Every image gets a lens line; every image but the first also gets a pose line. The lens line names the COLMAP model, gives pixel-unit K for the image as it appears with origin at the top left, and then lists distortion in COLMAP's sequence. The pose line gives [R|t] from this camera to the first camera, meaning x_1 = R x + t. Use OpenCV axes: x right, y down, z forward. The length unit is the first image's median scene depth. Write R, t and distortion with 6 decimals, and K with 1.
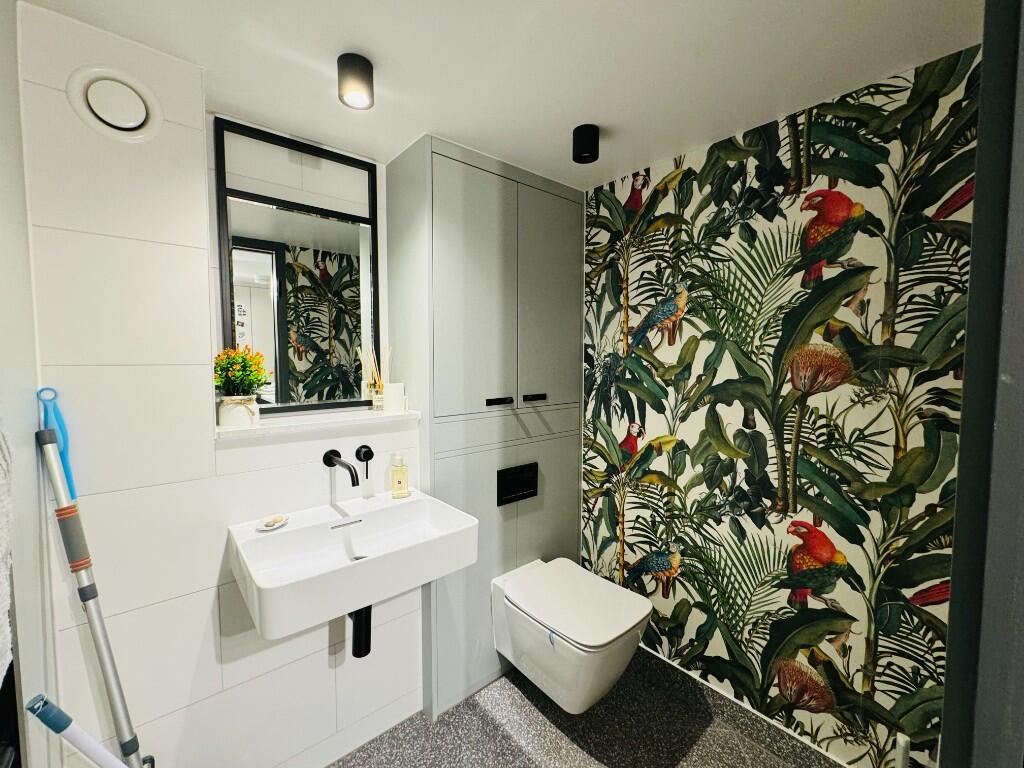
lens RADIAL K [[419.2, 0, 516.9], [0, 419.2, 383.4], [0, 0, 1]] dist [-0.003037, -0.000598]
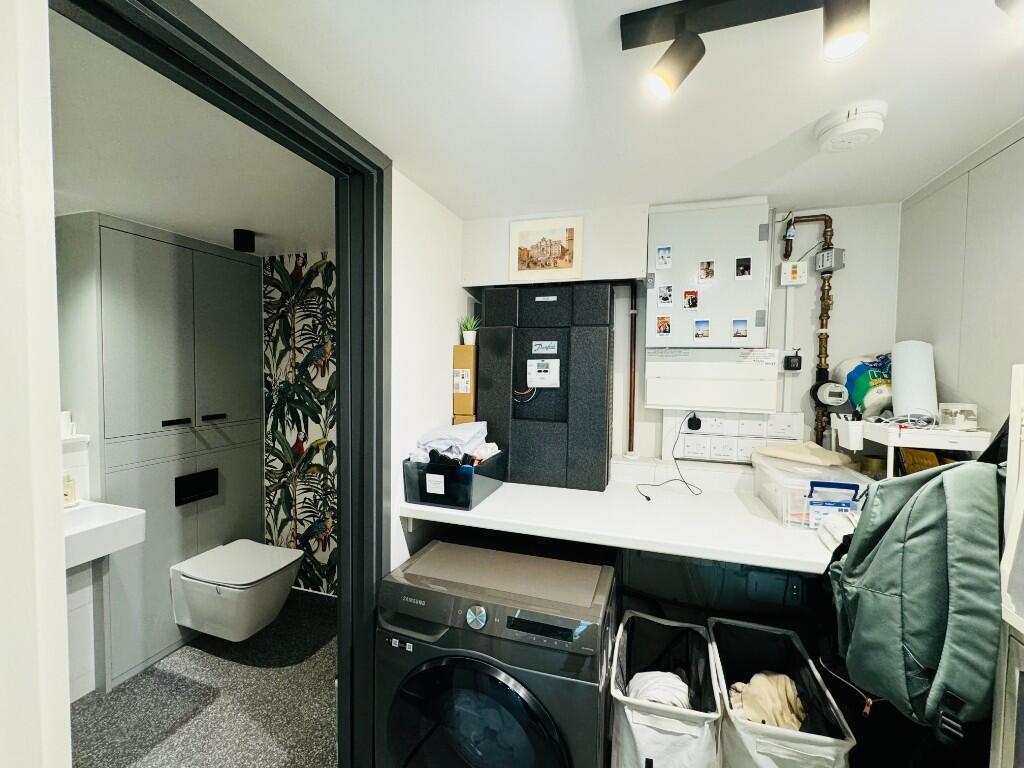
lens RADIAL K [[419.2, 0, 509.9], [0, 419.2, 381.5], [0, 0, 1]] dist [-0.003037, -0.000598]
pose [[0.855324, -0.012065, 0.517953, 0.160451], [0.022099, 0.999669, -0.013207, -0.039348], [-0.517622, 0.022743, 0.855307, -0.573169]]
